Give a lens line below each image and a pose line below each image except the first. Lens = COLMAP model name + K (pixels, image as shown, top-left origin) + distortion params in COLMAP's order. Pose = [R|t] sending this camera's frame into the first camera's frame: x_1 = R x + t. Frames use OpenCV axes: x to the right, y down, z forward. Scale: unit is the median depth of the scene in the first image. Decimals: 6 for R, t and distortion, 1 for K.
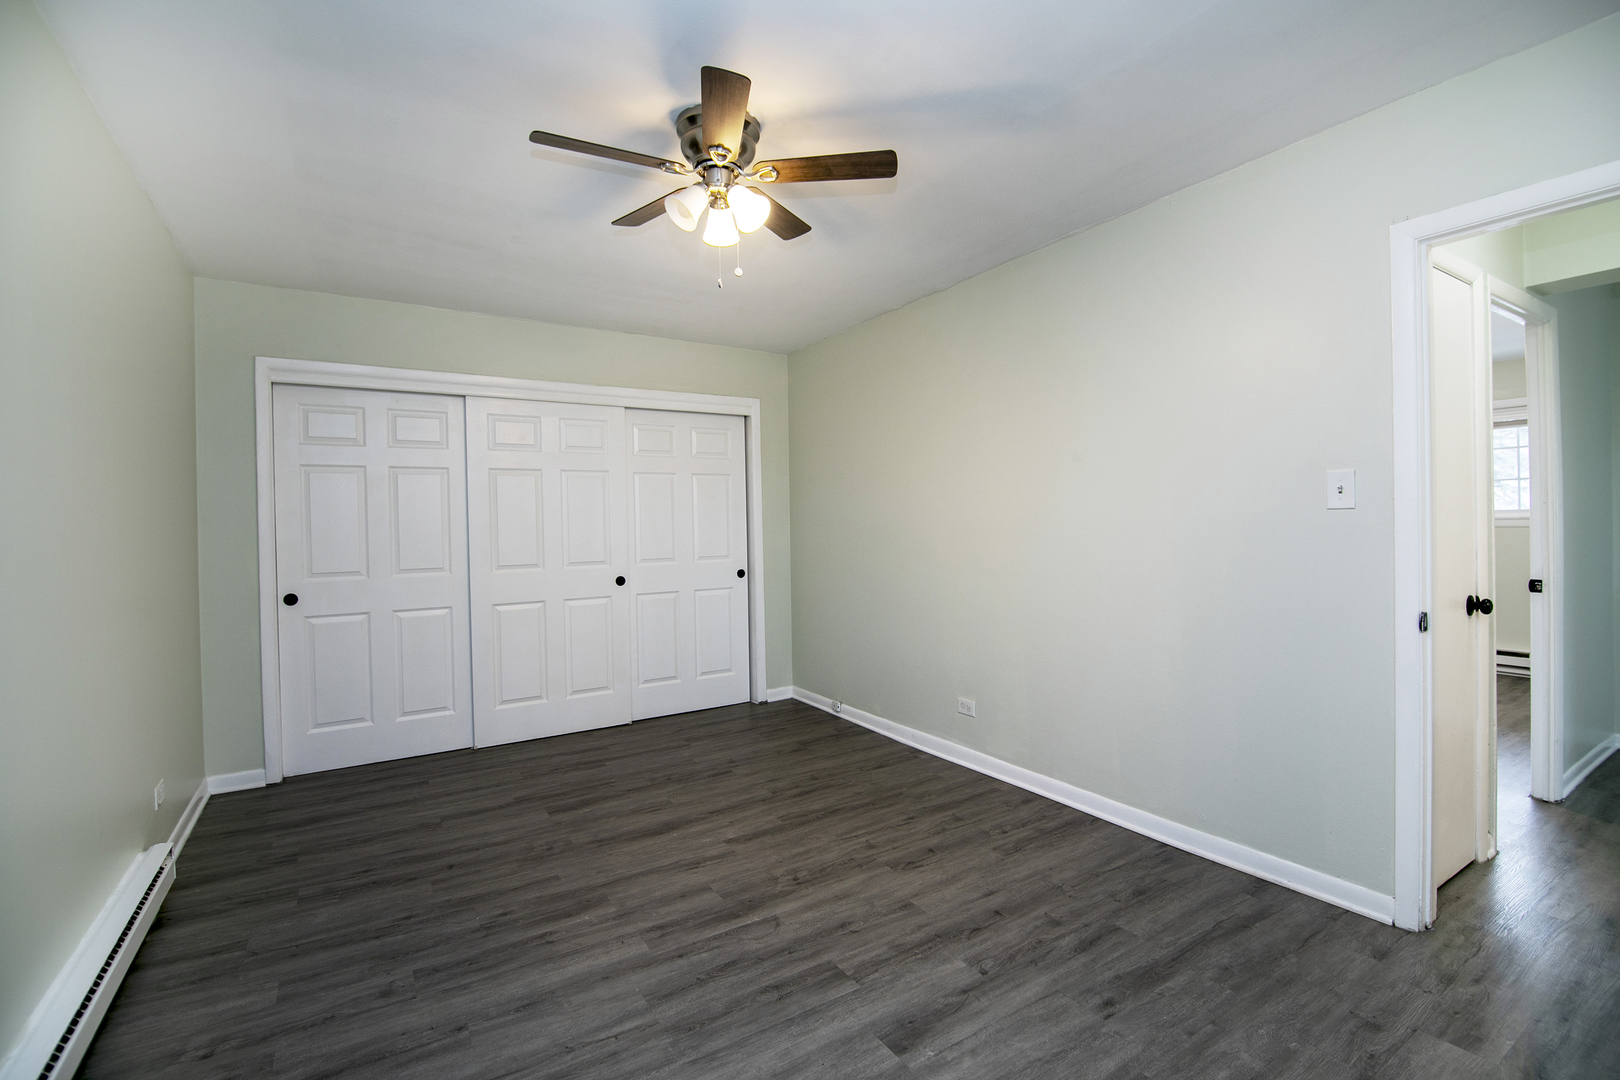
lens RADIAL K [[715.8, 0, 810.0], [0, 715.8, 540.0], [0, 0, 1]] dist [-0.001170, -0.000789]
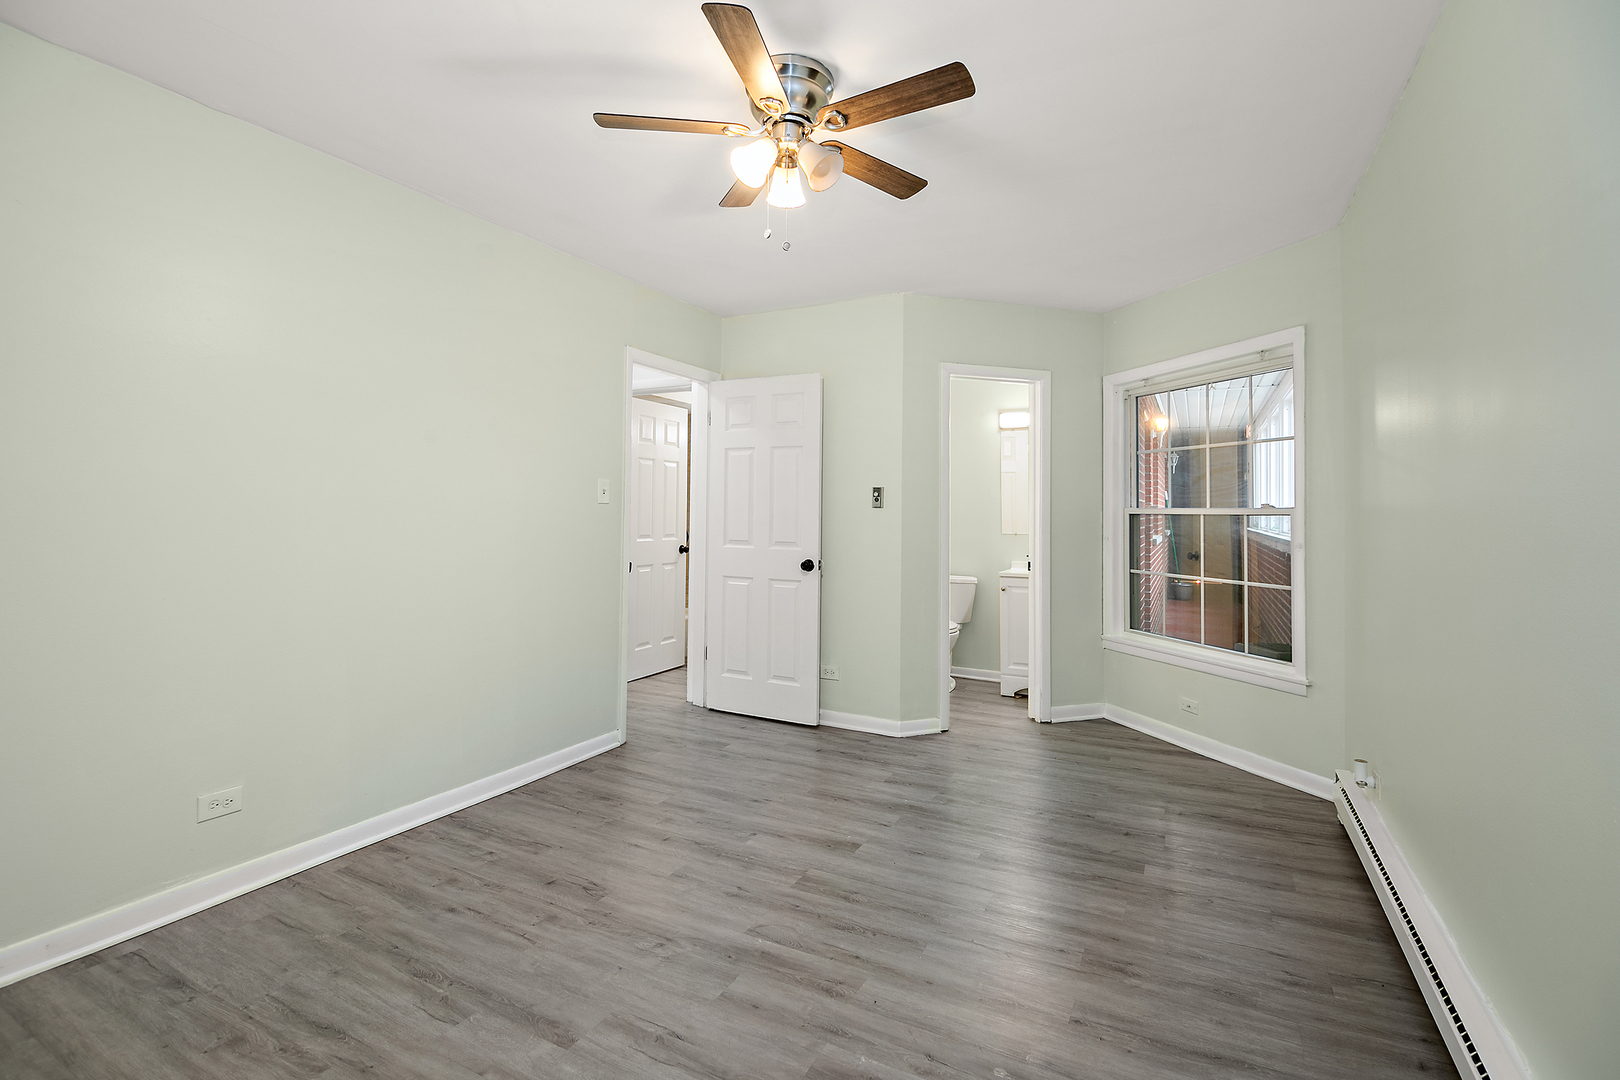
lens RADIAL K [[736.9, 0, 811.6], [0, 736.9, 493.4], [0, 0, 1]] dist [0.000080, -0.000167]
pose [[-0.496881, 0.036159, 0.867065, -0.809300], [0.011607, 0.999319, -0.035023, -0.002198], [-0.867741, -0.007339, -0.496963, 1.220155]]
